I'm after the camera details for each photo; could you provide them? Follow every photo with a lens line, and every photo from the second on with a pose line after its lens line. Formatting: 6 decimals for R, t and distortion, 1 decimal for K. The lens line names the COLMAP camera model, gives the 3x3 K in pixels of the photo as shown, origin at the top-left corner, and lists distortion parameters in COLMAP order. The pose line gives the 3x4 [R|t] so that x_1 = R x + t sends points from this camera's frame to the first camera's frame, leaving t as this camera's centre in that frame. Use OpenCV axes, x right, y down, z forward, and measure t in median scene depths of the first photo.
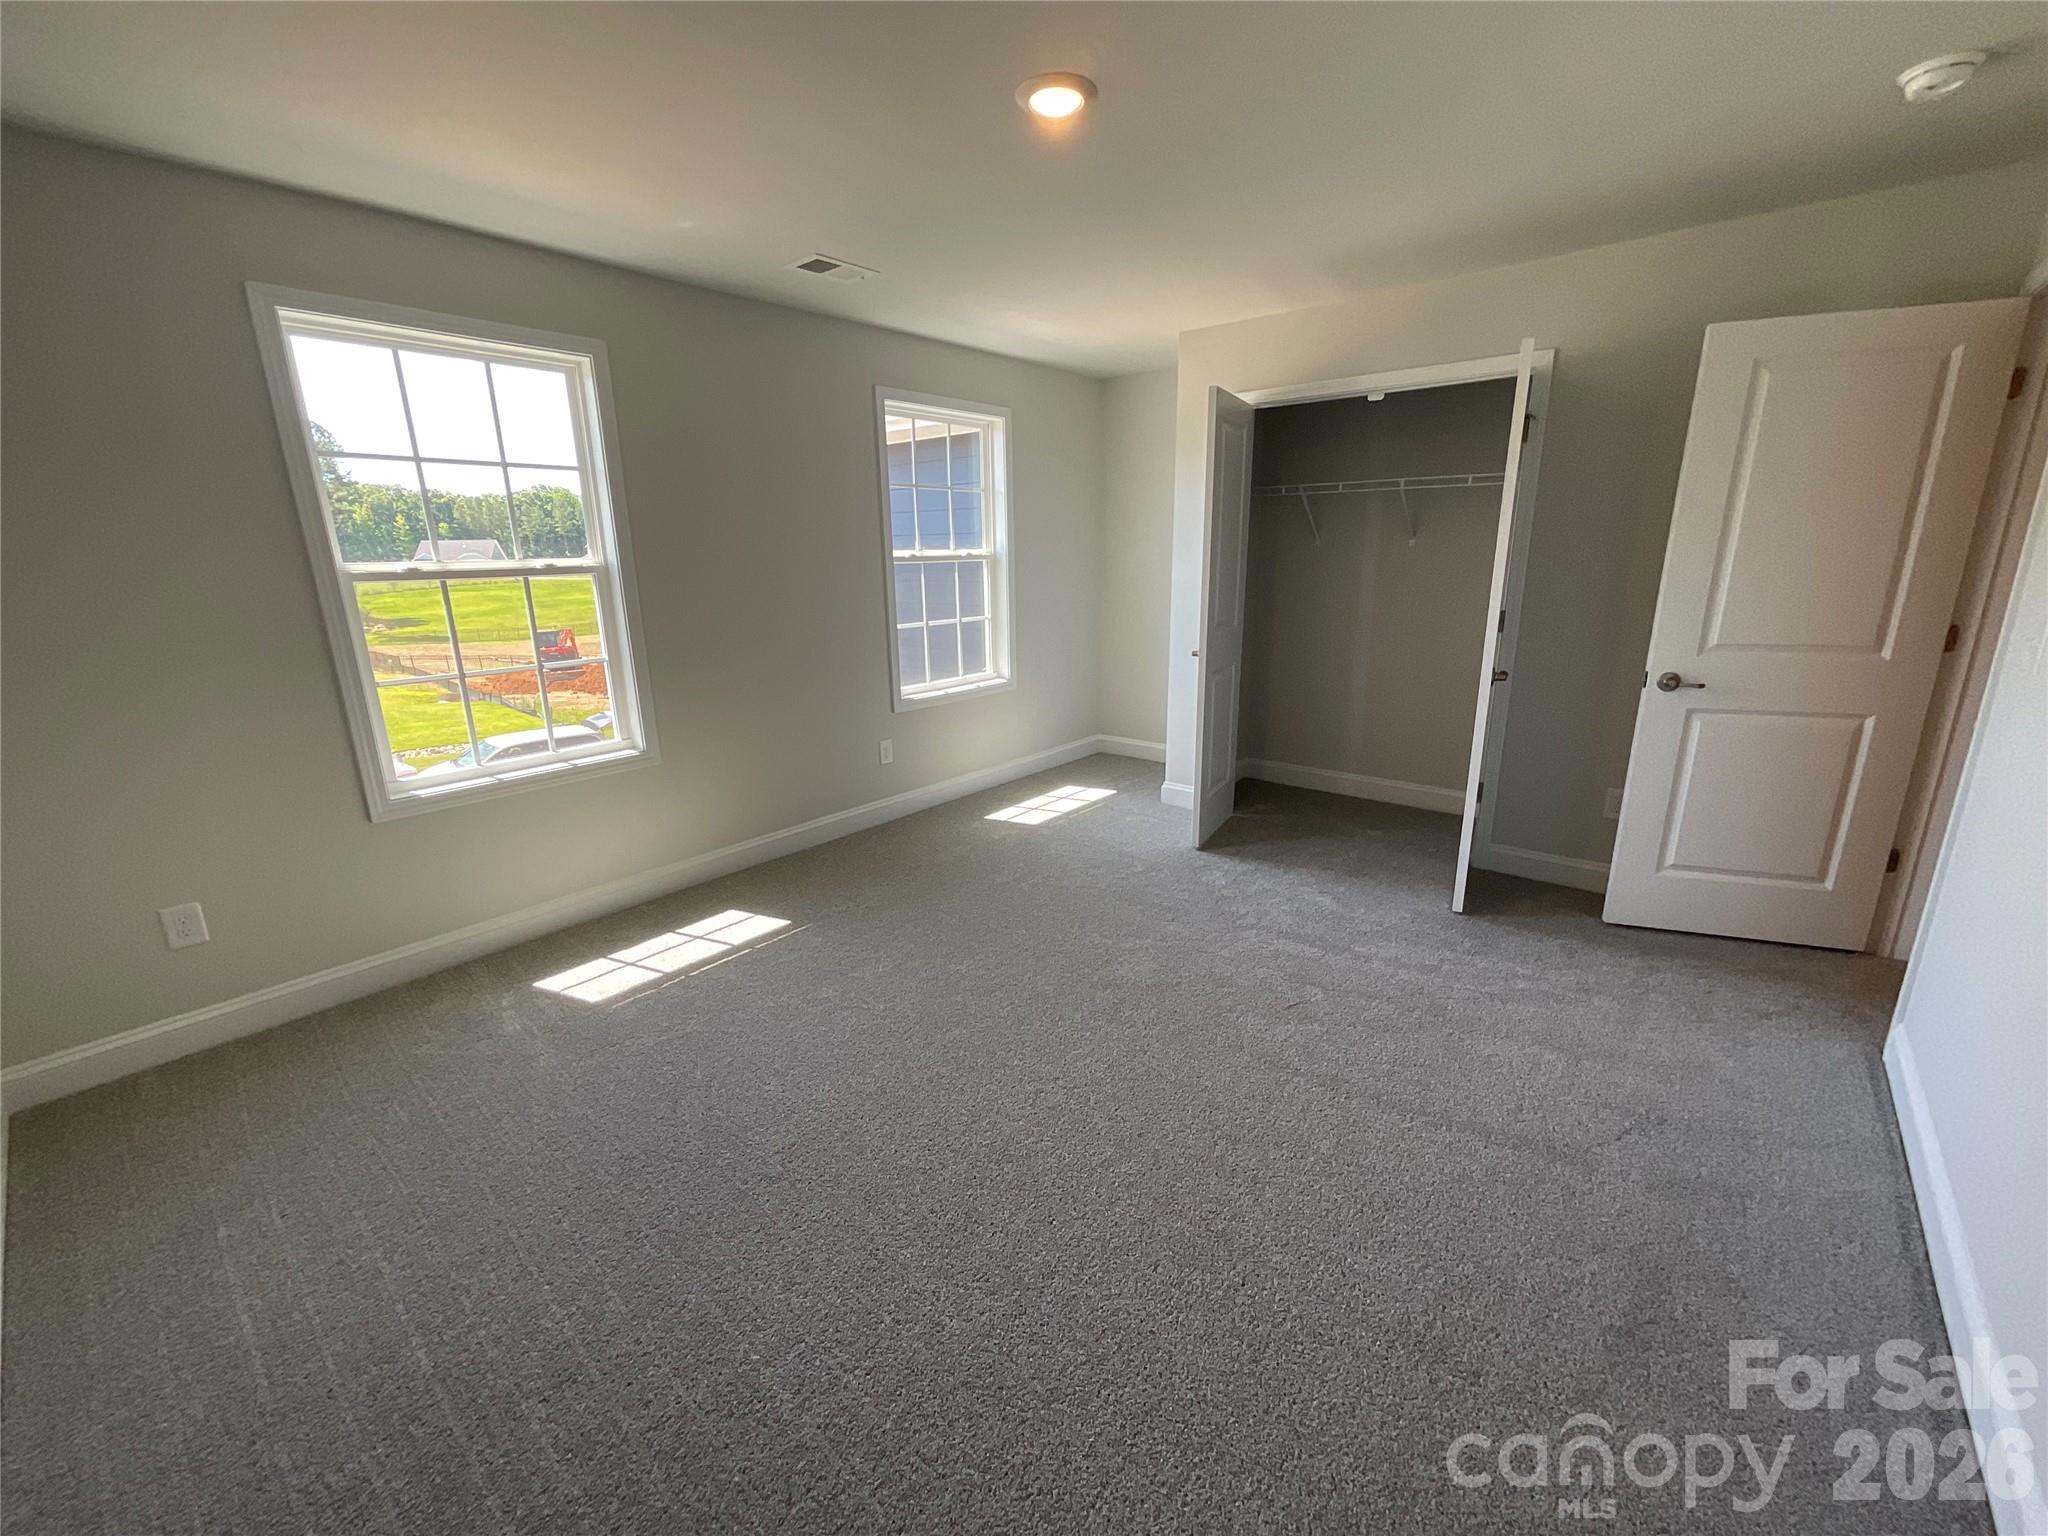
lens RADIAL K [[838.7, 0, 1048.1], [0, 838.7, 777.7], [0, 0, 1]] dist [0.006513, -0.000235]
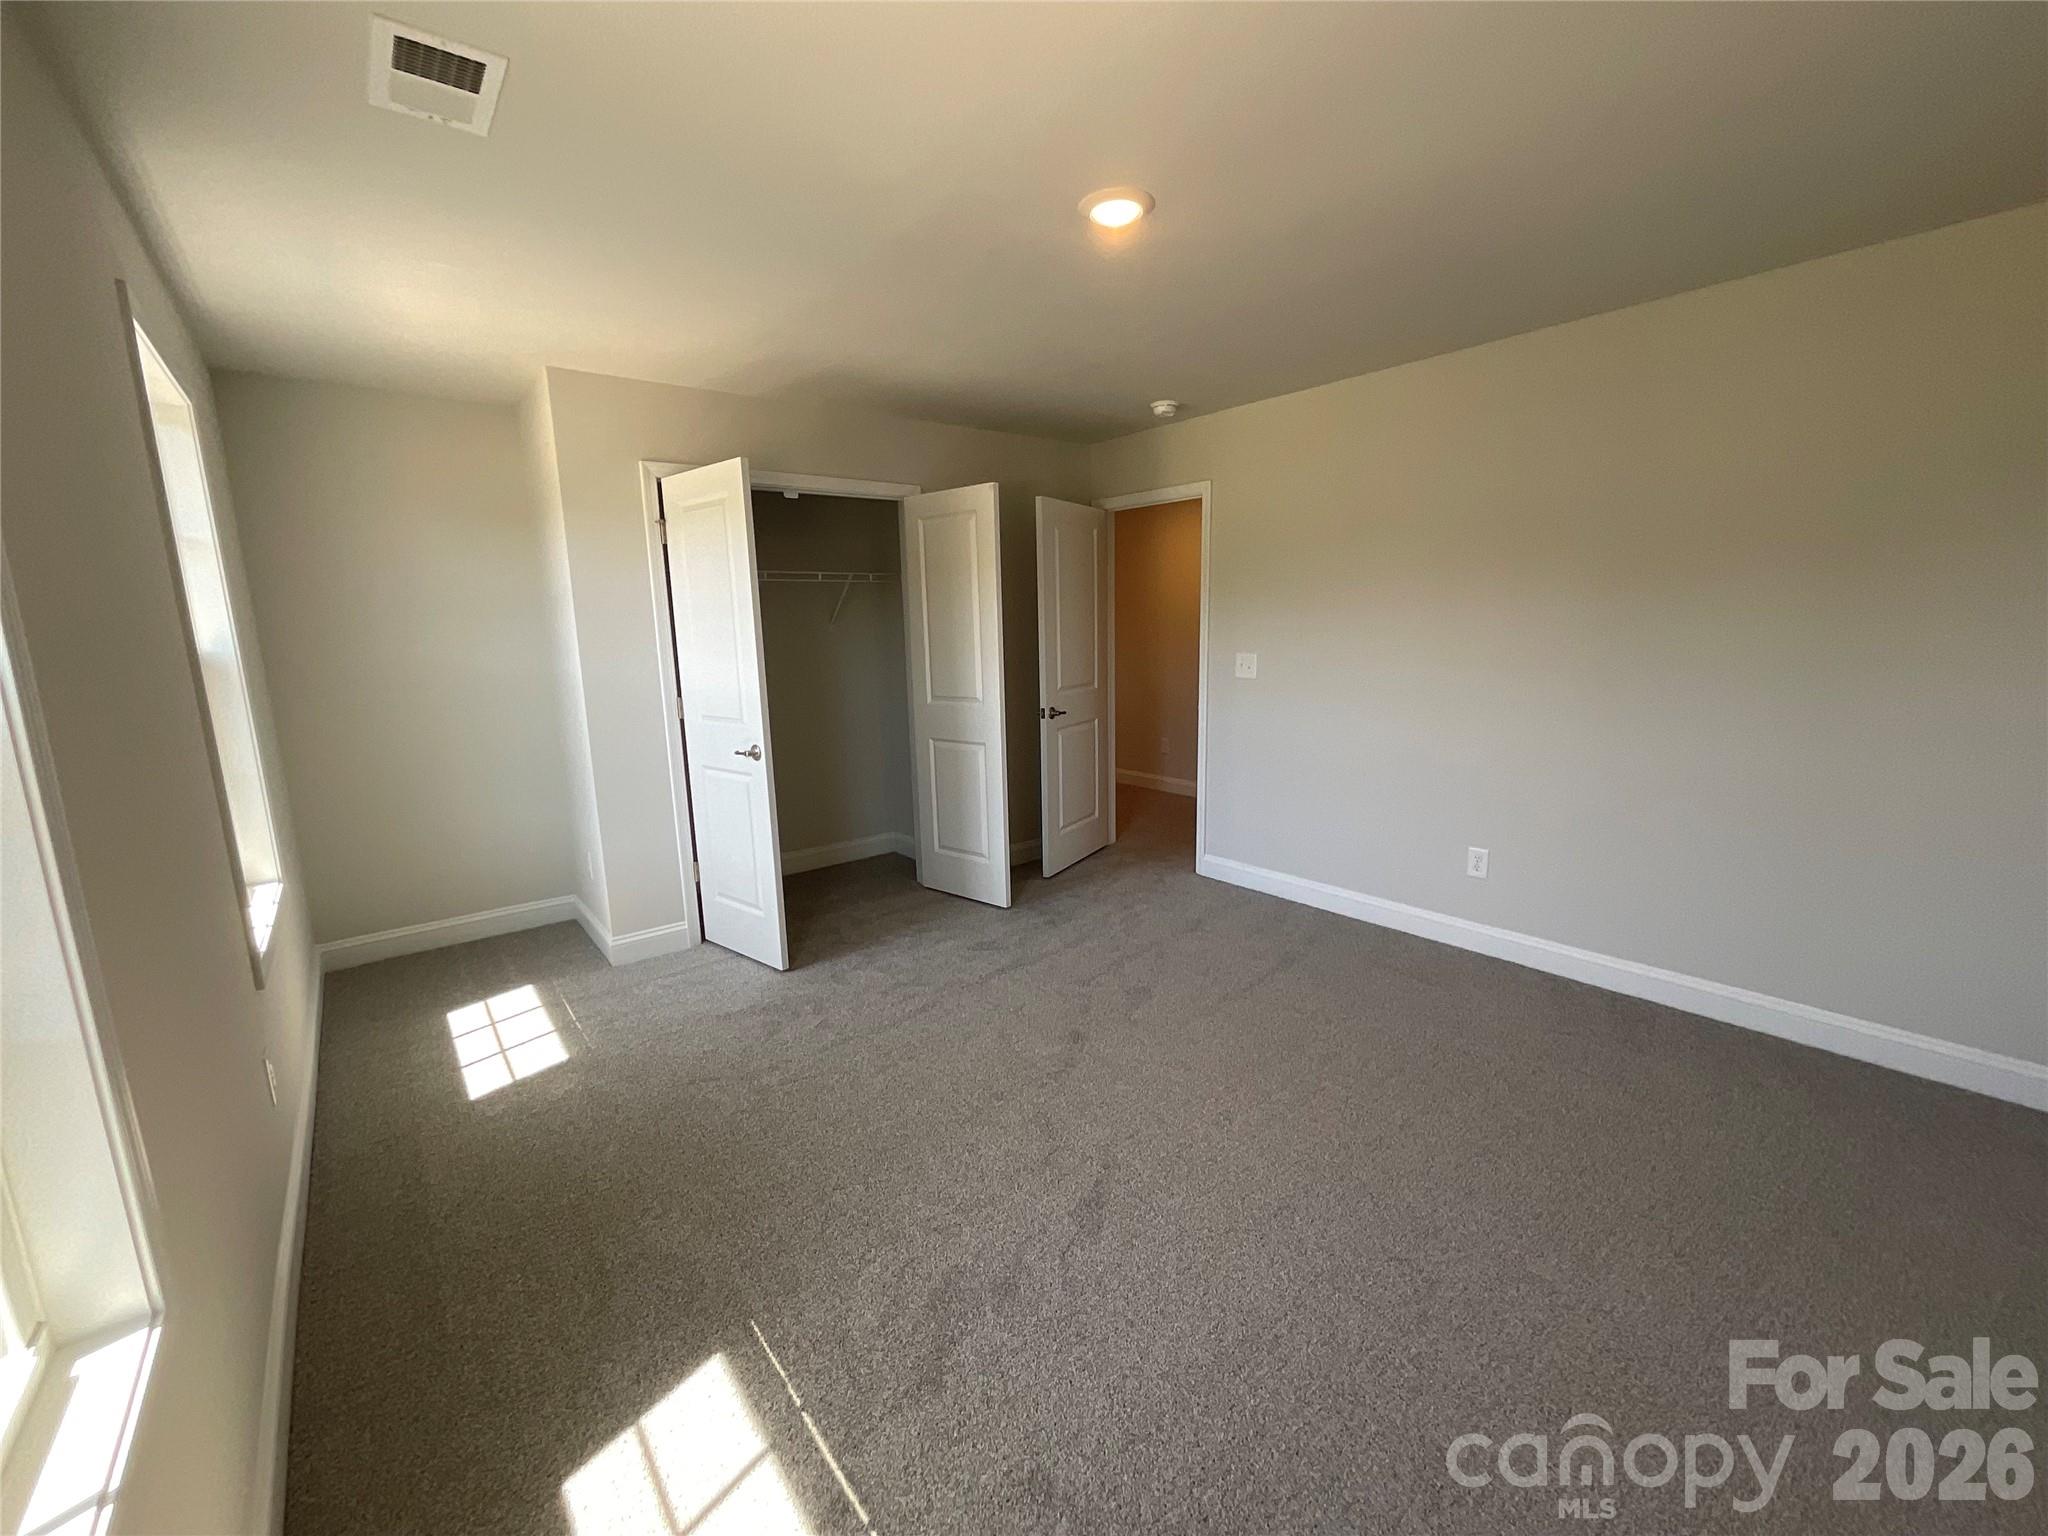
lens RADIAL K [[838.7, 0, 1016.8], [0, 838.7, 773.6], [0, 0, 1]] dist [0.006513, -0.000235]
pose [[0.210205, -0.168865, 0.962963, -0.721241], [0.278093, 0.954610, 0.106696, -0.171963], [-0.937272, 0.245366, 0.247624, 0.634643]]
